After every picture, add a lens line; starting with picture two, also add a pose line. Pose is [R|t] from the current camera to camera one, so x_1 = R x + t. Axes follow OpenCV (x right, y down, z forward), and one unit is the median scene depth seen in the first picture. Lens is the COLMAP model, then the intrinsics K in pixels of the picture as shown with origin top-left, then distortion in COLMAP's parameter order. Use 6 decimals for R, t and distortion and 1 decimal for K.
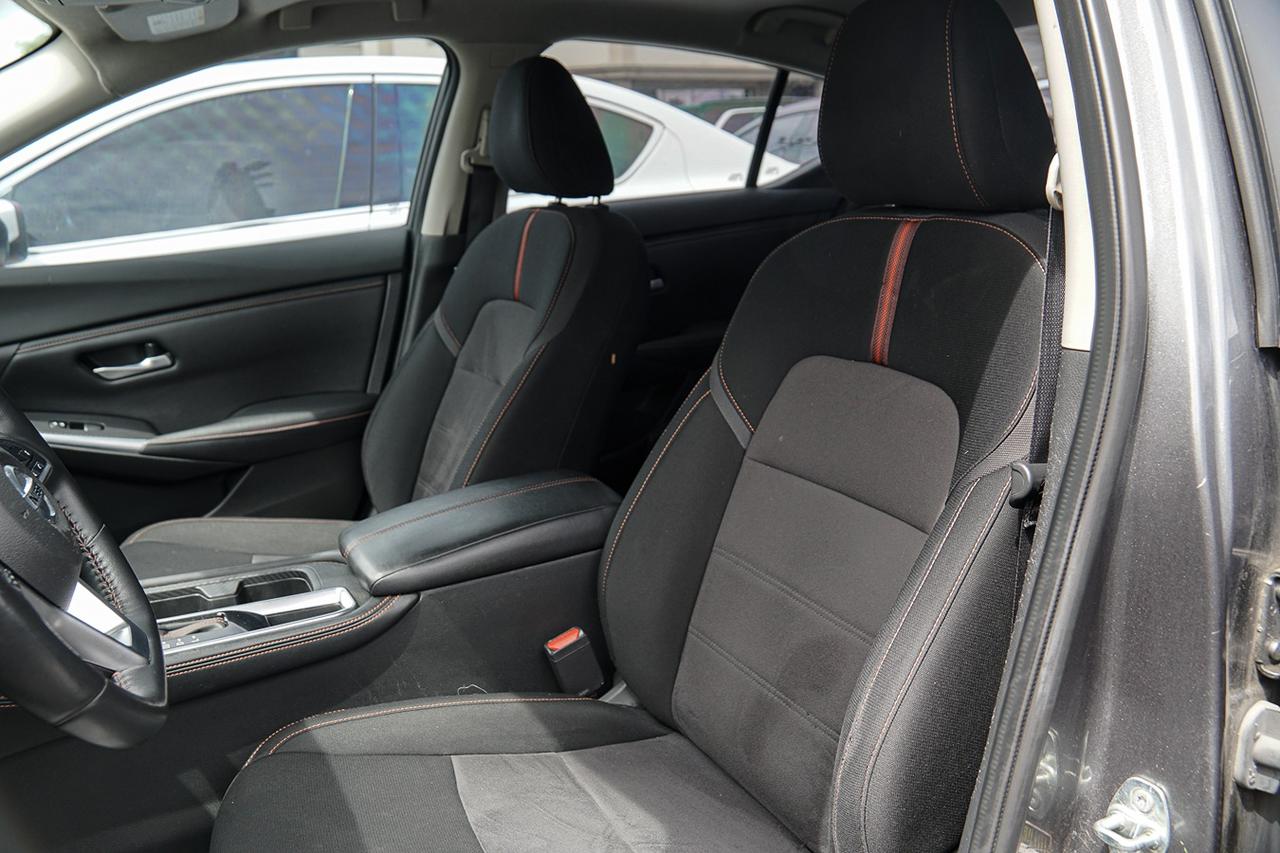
lens RADIAL K [[1009.5, 0, 631.2], [0, 1009.5, 426.6], [0, 0, 1]] dist [-0.138114, 0.115931]
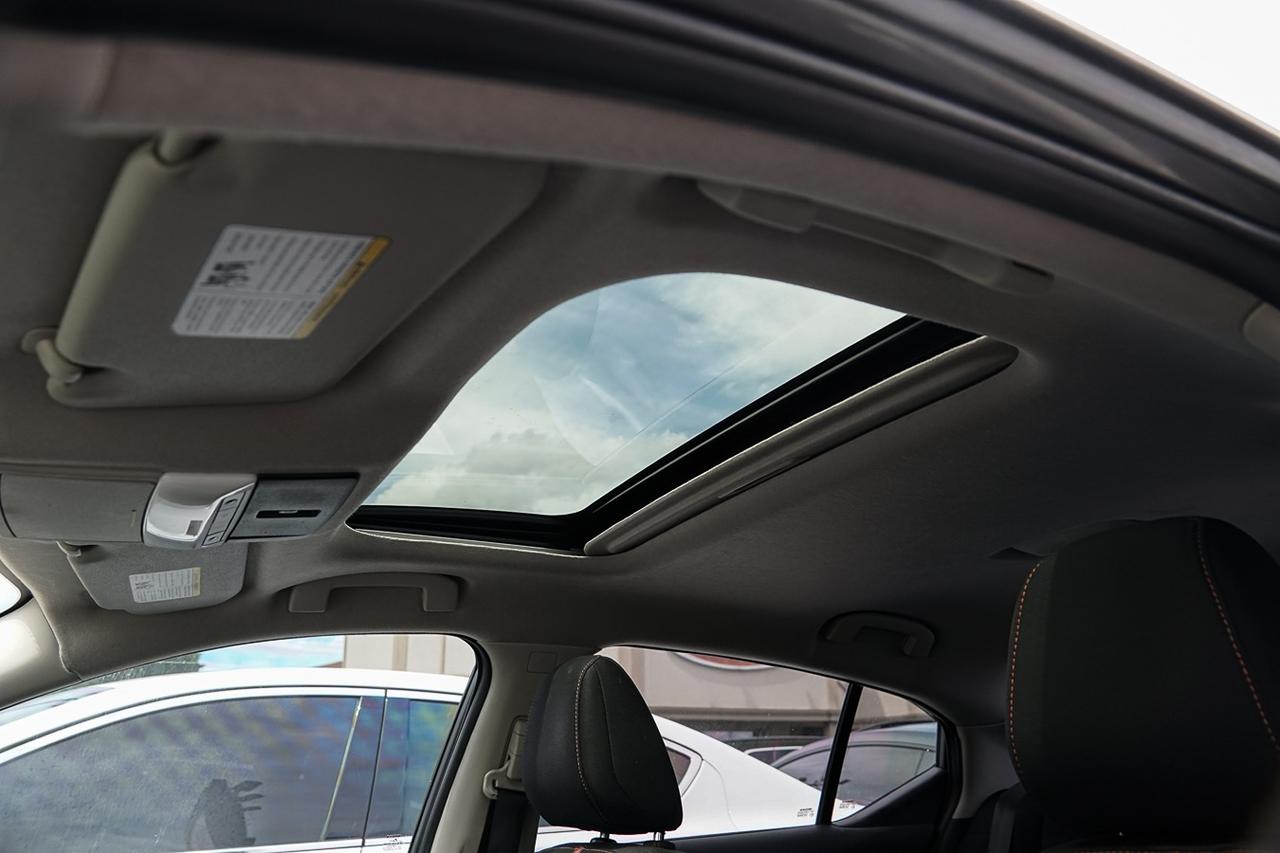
lens RADIAL K [[1009.5, 0, 631.2], [0, 1009.5, 426.6], [0, 0, 1]] dist [-0.138114, 0.115931]
pose [[0.999865, 0.013872, -0.008843, -0.048076], [-0.016426, 0.812006, -0.583418, -0.033769], [-0.000912, 0.583484, 0.812124, 0.177582]]
